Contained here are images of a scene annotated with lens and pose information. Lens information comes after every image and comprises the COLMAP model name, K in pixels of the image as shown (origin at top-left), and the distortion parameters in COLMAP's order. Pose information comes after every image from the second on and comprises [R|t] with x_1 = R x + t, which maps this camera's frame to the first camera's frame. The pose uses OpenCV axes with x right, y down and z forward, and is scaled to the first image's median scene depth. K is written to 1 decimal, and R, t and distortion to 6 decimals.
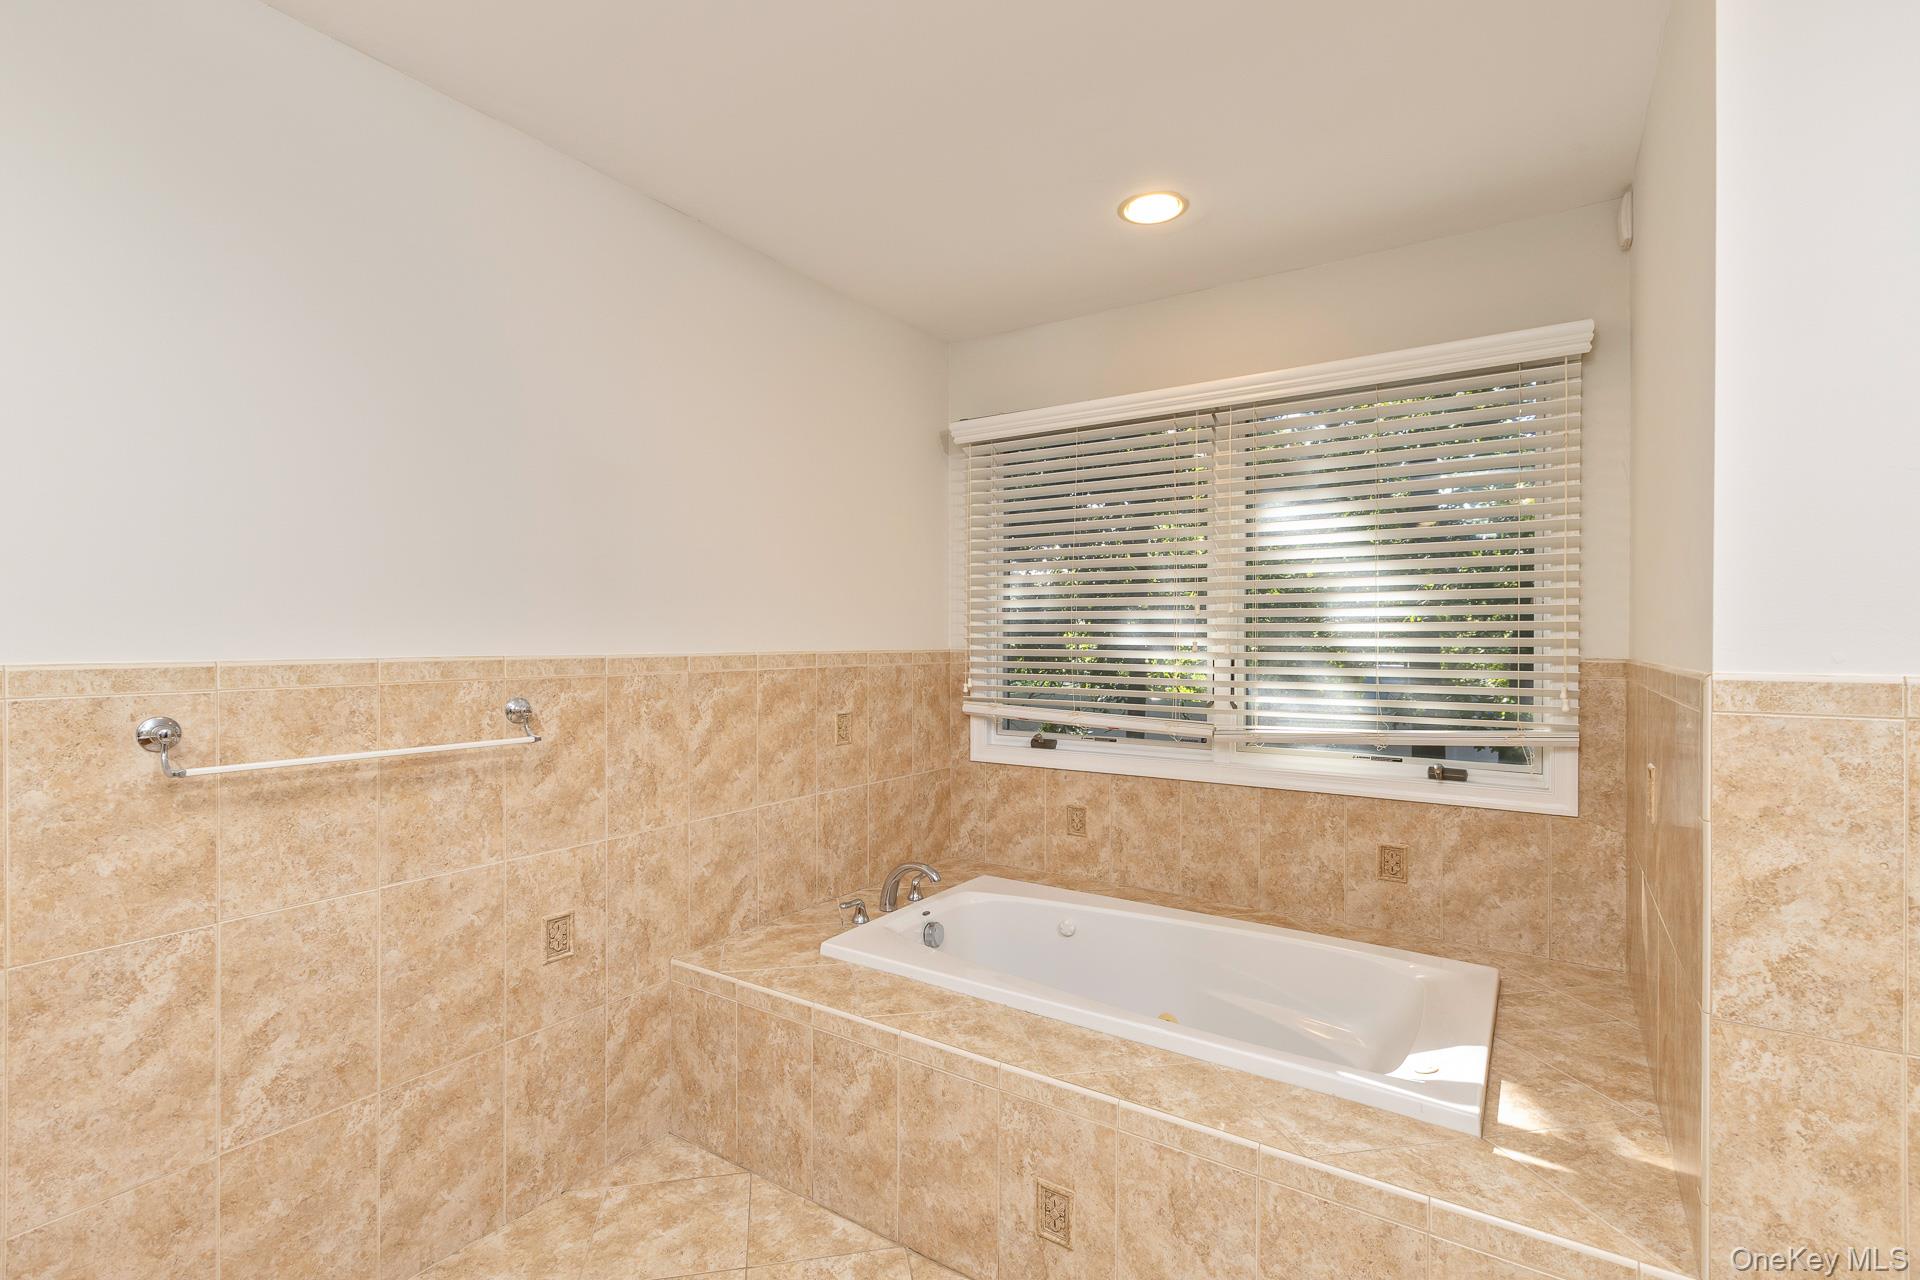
lens RADIAL K [[879.6, 0, 960.7], [0, 879.6, 637.2], [0, 0, 1]] dist [0.003111, -0.000400]
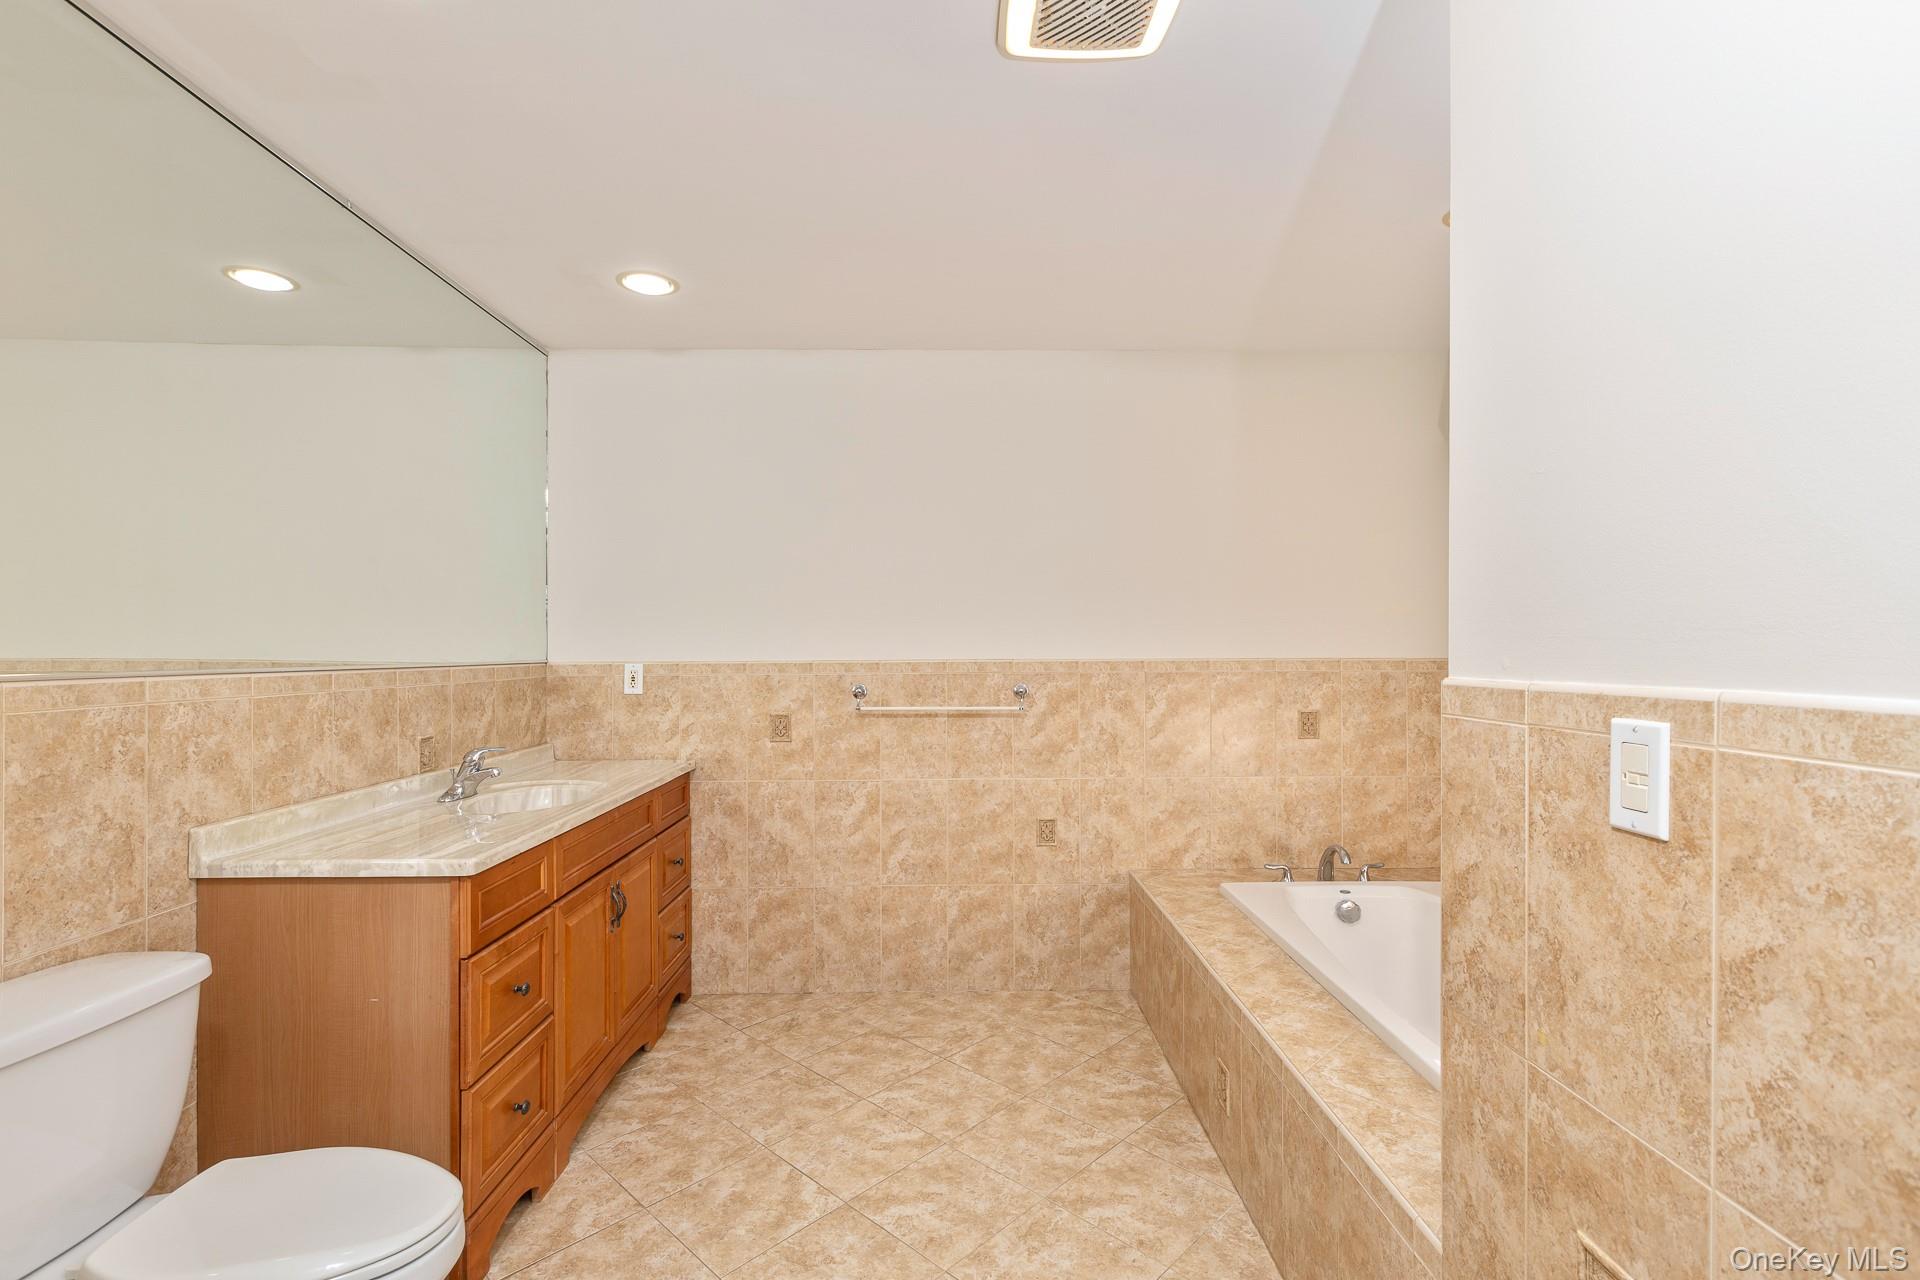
lens RADIAL K [[879.6, 0, 958.7], [0, 879.6, 647.9], [0, 0, 1]] dist [0.003111, -0.000400]
pose [[0.561563, -0.005066, -0.827418, 0.845035], [0.006784, 0.999976, -0.001519, 0.001504], [0.827406, -0.004760, 0.561584, -0.050417]]
